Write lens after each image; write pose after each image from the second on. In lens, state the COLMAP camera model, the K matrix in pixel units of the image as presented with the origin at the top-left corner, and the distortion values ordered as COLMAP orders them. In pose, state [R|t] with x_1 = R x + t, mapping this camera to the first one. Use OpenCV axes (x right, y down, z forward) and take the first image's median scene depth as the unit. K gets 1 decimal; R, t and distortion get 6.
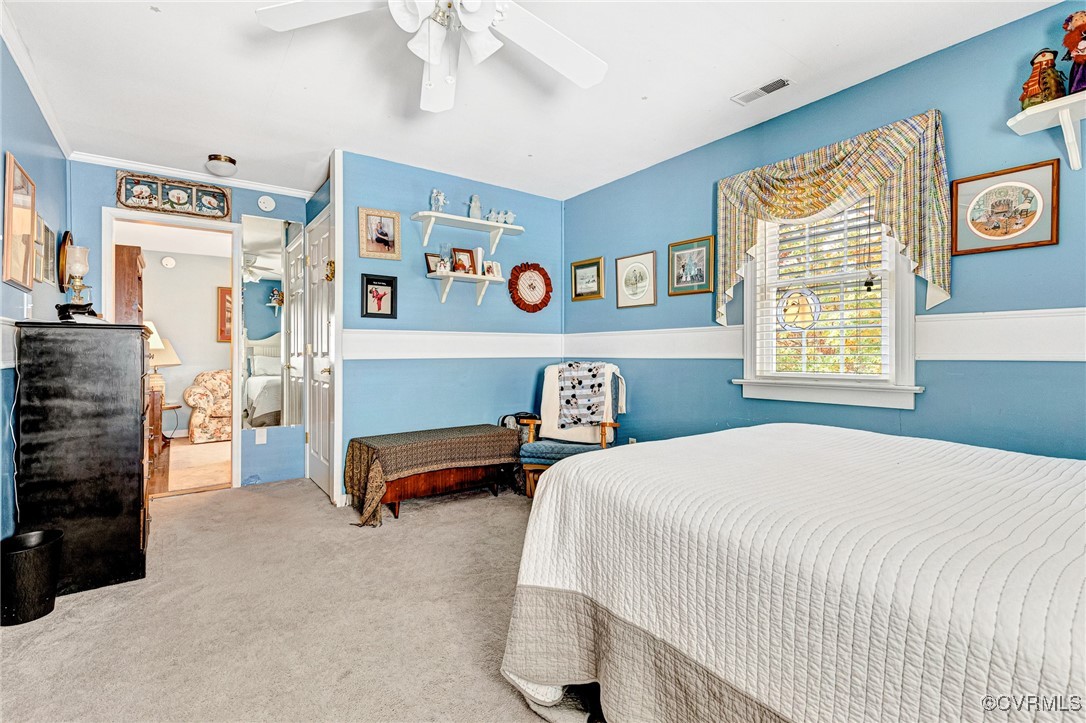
lens RADIAL K [[508.2, 0, 543.0], [0, 508.2, 361.5], [0, 0, 1]] dist [0.022386, 0.000180]
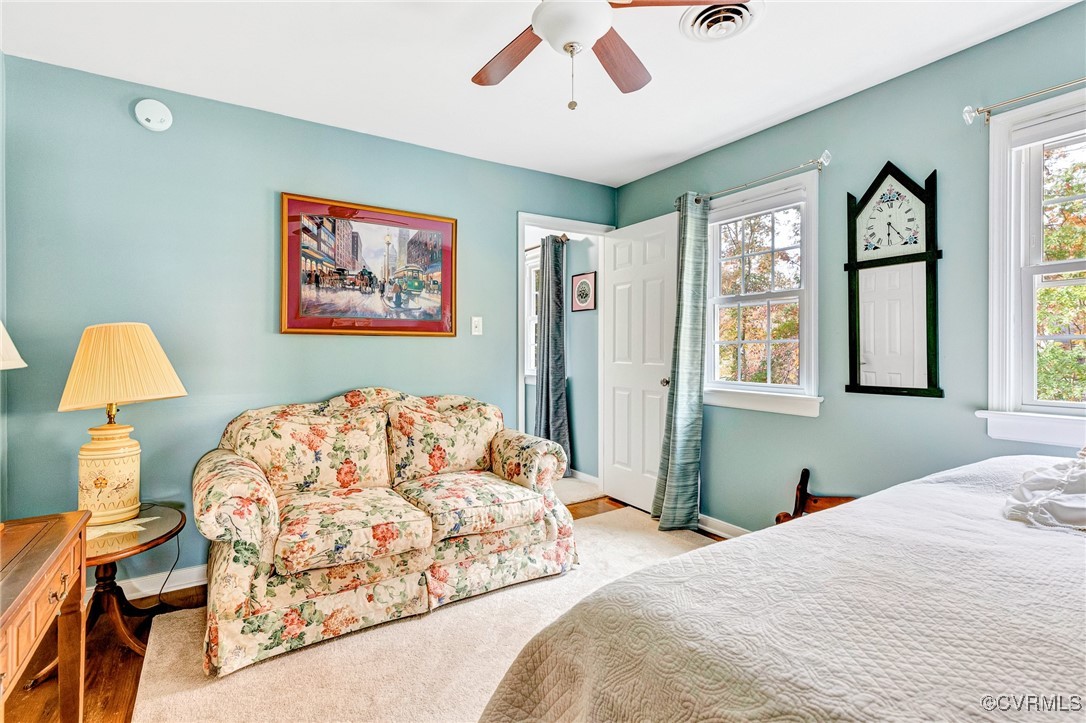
lens RADIAL K [[508.2, 0, 543.0], [0, 508.2, 361.5], [0, 0, 1]] dist [0.022386, 0.000180]
pose [[0.998932, -0.004700, -0.045955, -0.472138], [0.004341, 0.999959, -0.007903, -0.015167], [0.045990, 0.007695, 0.998912, 0.701388]]
